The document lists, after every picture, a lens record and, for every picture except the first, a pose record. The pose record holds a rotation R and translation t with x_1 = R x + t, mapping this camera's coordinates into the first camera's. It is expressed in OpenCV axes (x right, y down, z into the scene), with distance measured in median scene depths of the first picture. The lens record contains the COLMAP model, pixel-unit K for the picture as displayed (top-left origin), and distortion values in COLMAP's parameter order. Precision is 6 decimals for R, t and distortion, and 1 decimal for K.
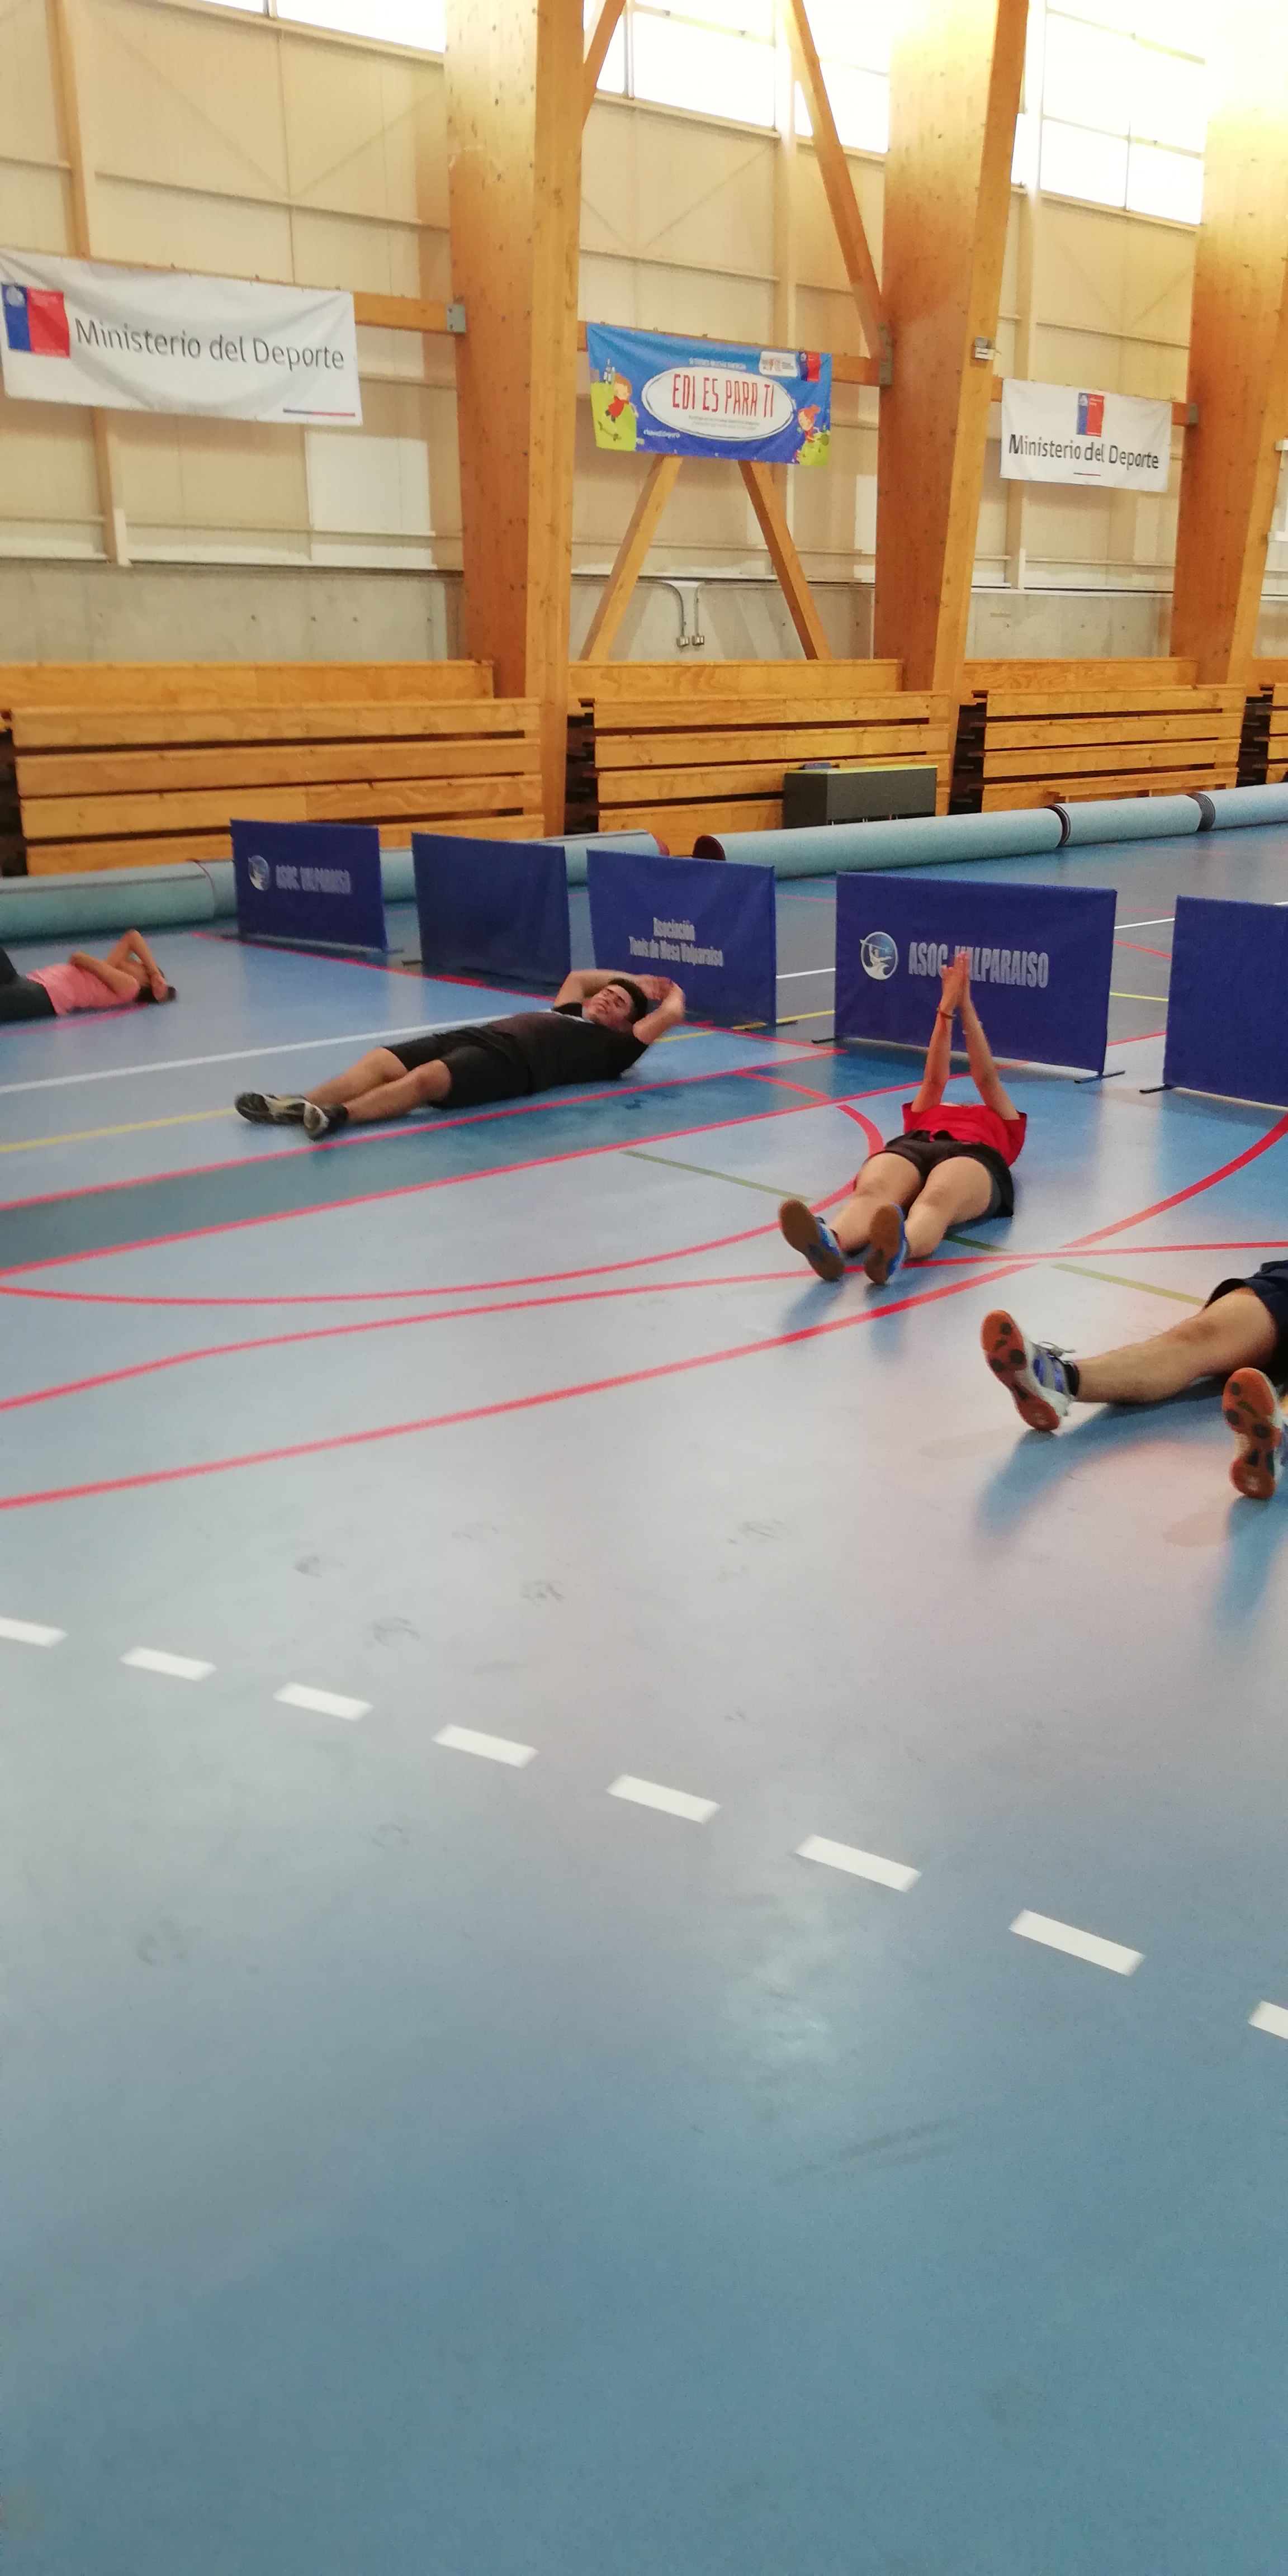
lens RADIAL K [[1928.5, 0, 644.5], [0, 1928.5, 1295.5], [0, 0, 1]] dist [0.059133, -0.081830]
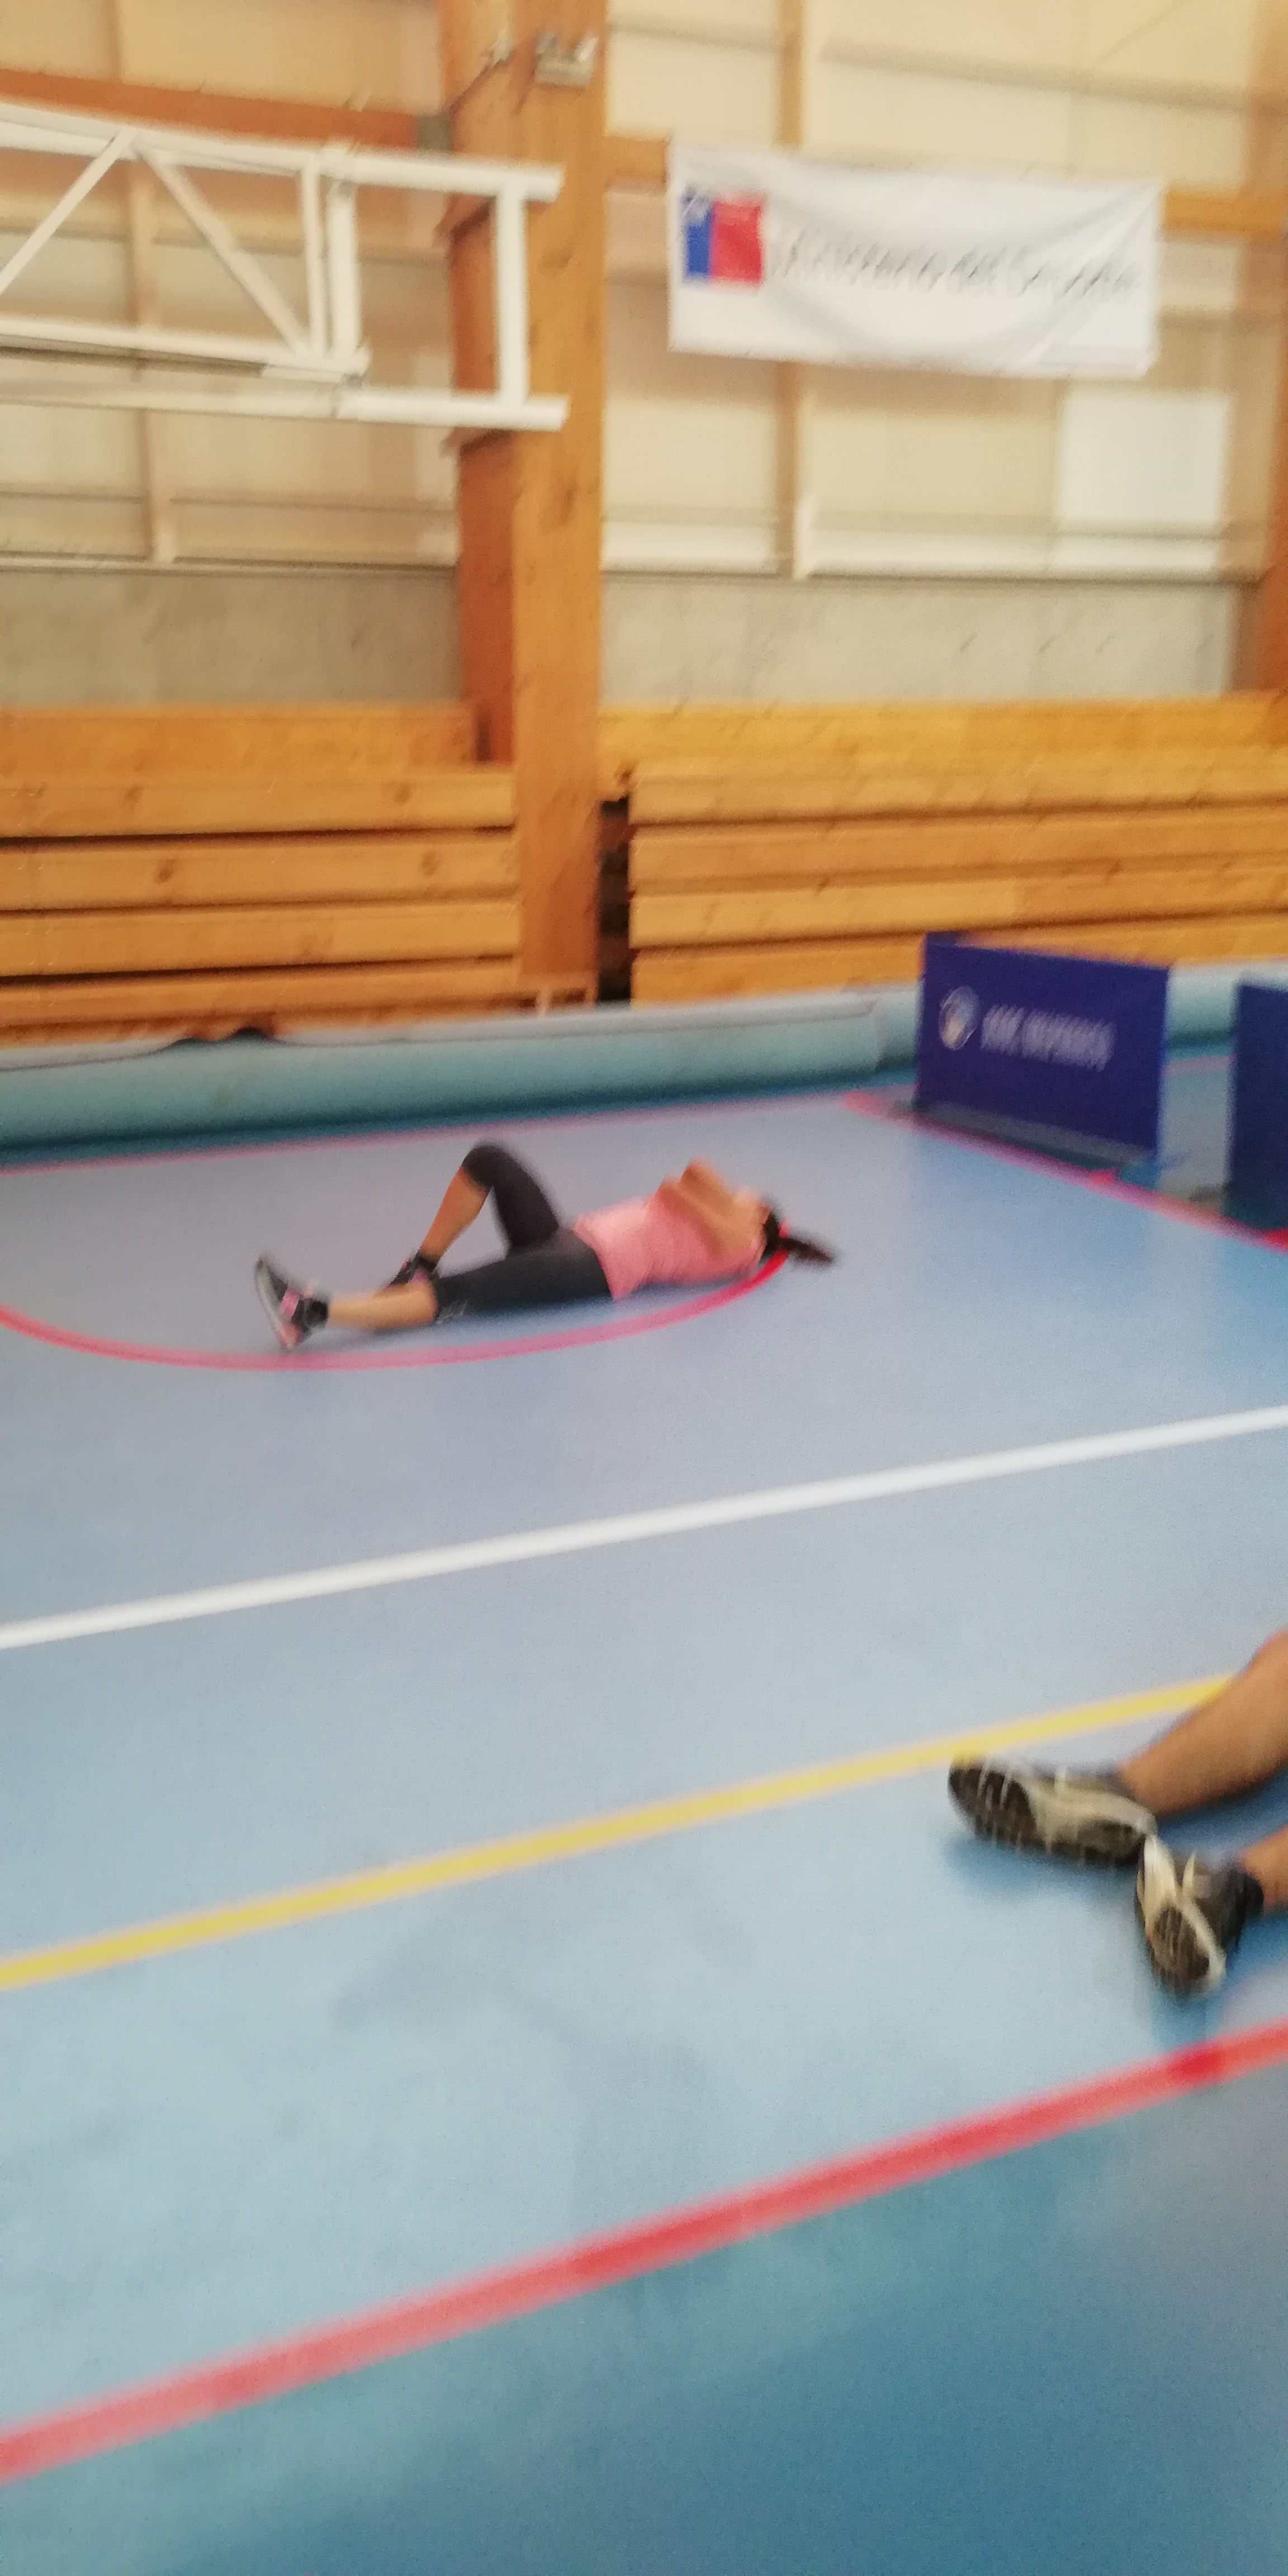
lens RADIAL K [[1928.5, 0, 596.2], [0, 1928.5, 1291.0], [0, 0, 1]] dist [0.059133, -0.081830]
pose [[0.940819, 0.091493, -0.326325, -0.070604], [-0.099981, 0.994946, -0.009295, -0.082690], [0.323826, 0.041371, 0.945212, 0.266511]]
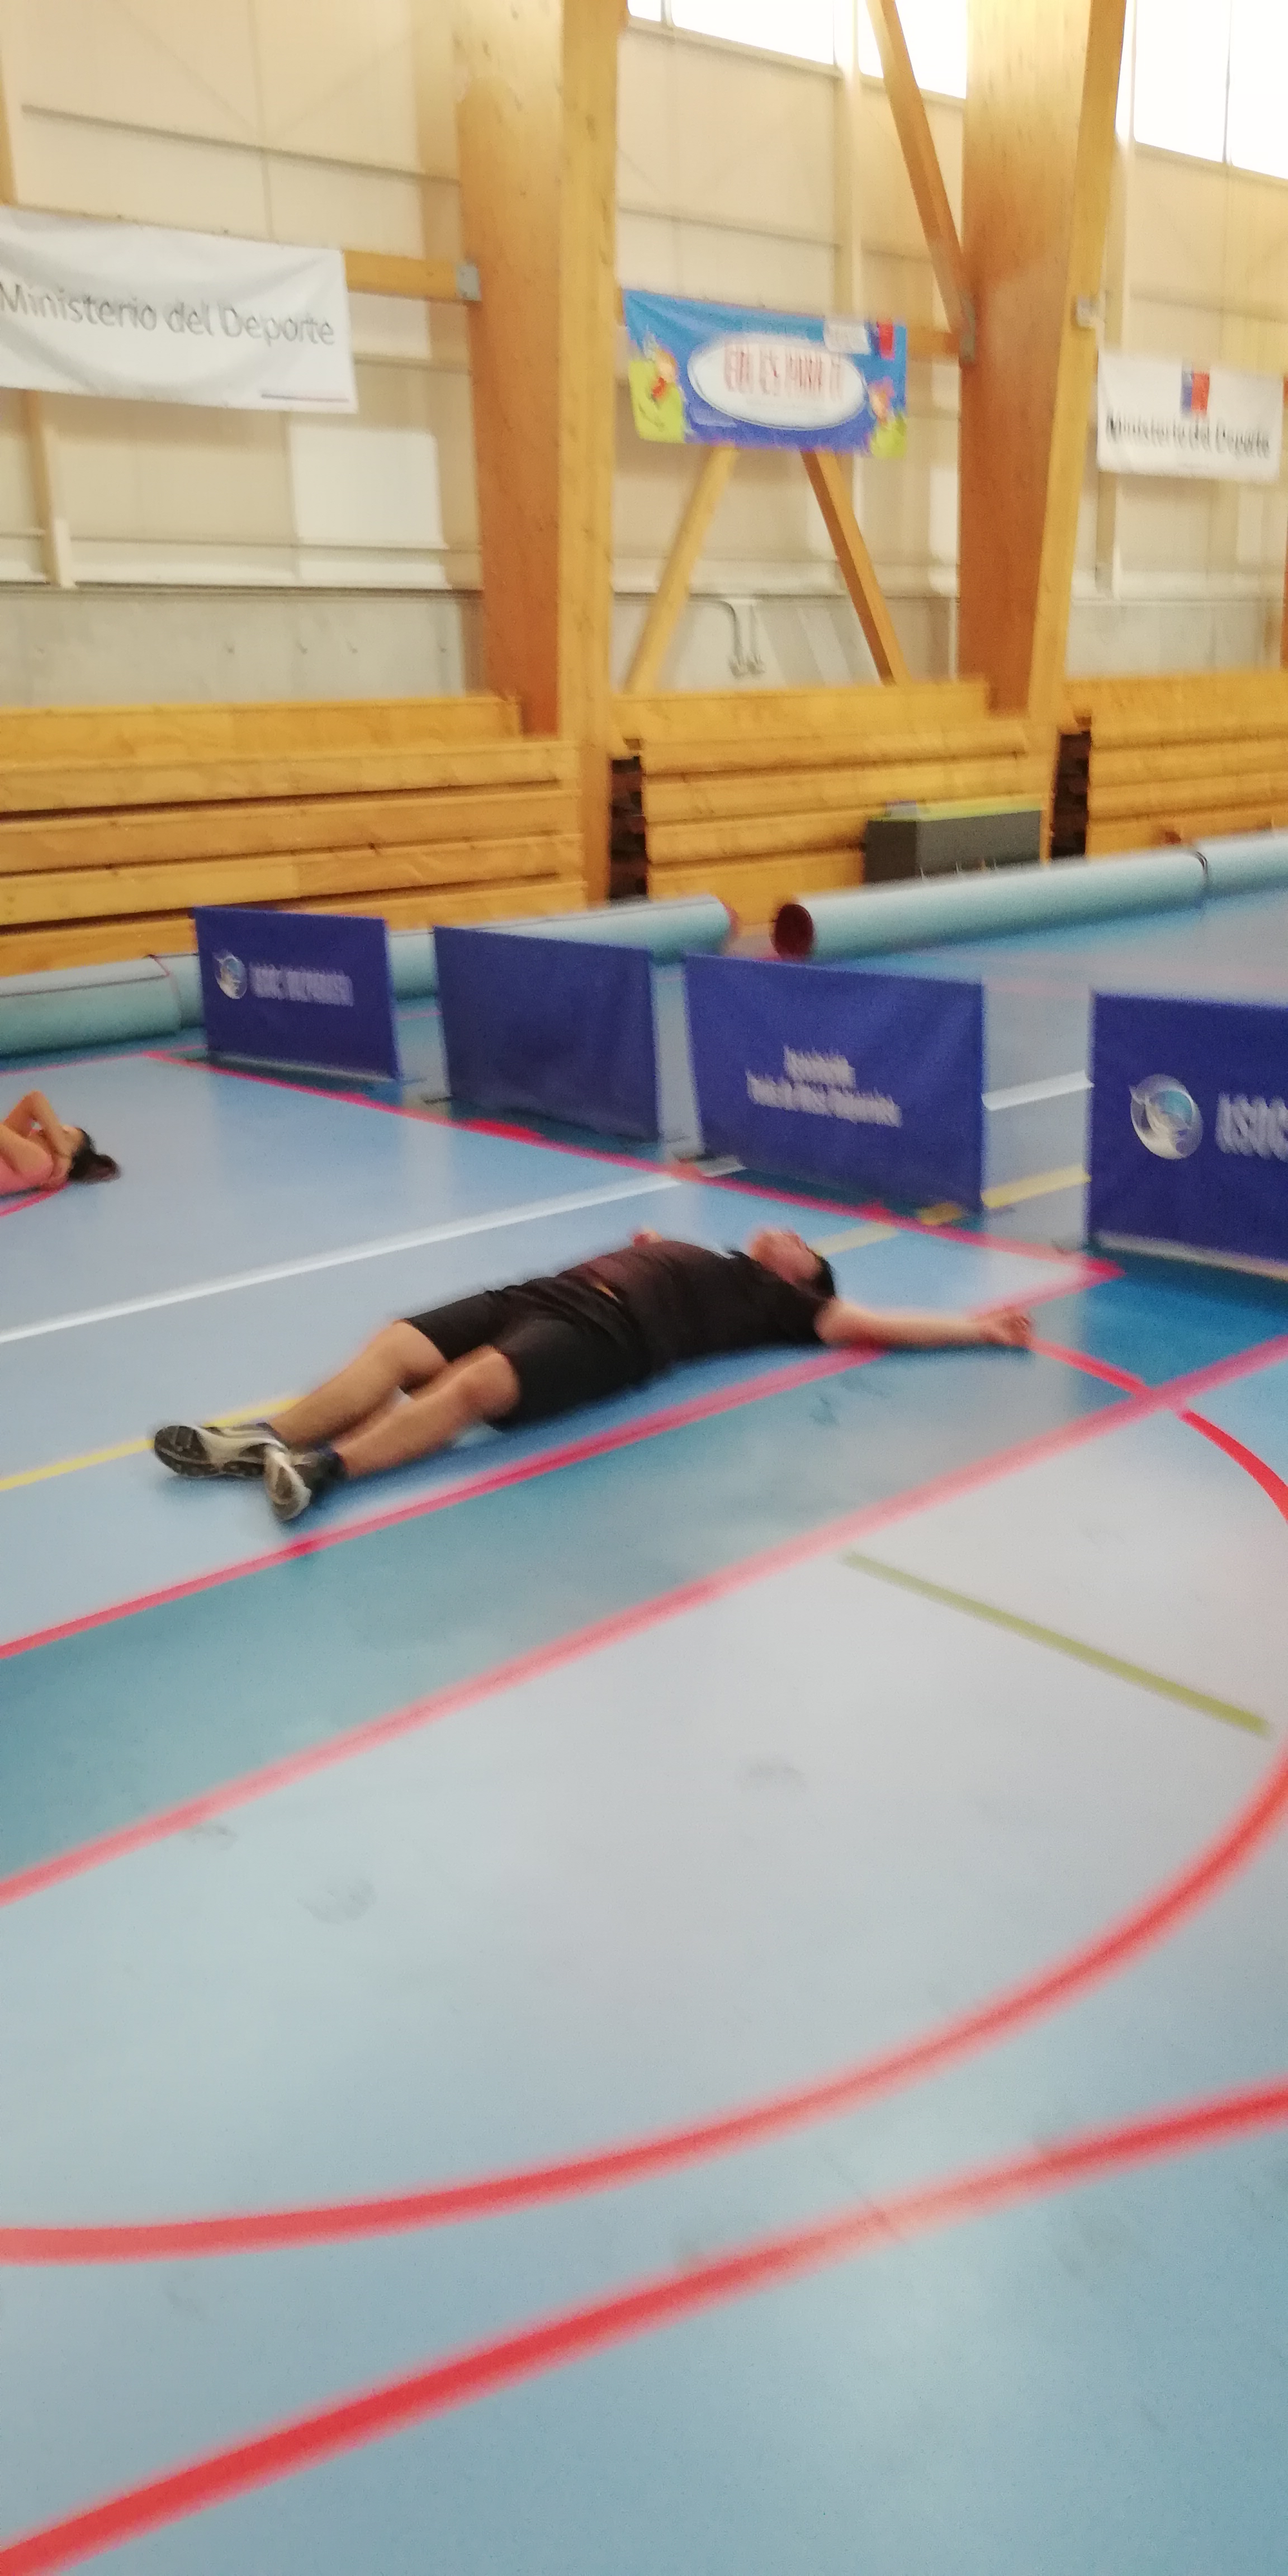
lens RADIAL K [[1928.5, 0, 619.0], [0, 1928.5, 1301.4], [0, 0, 1]] dist [0.059133, -0.081830]
pose [[0.999596, -0.020537, -0.019644, -0.025756], [0.020265, 0.999697, -0.013961, -0.057891], [0.019925, 0.013557, 0.999710, 0.185129]]
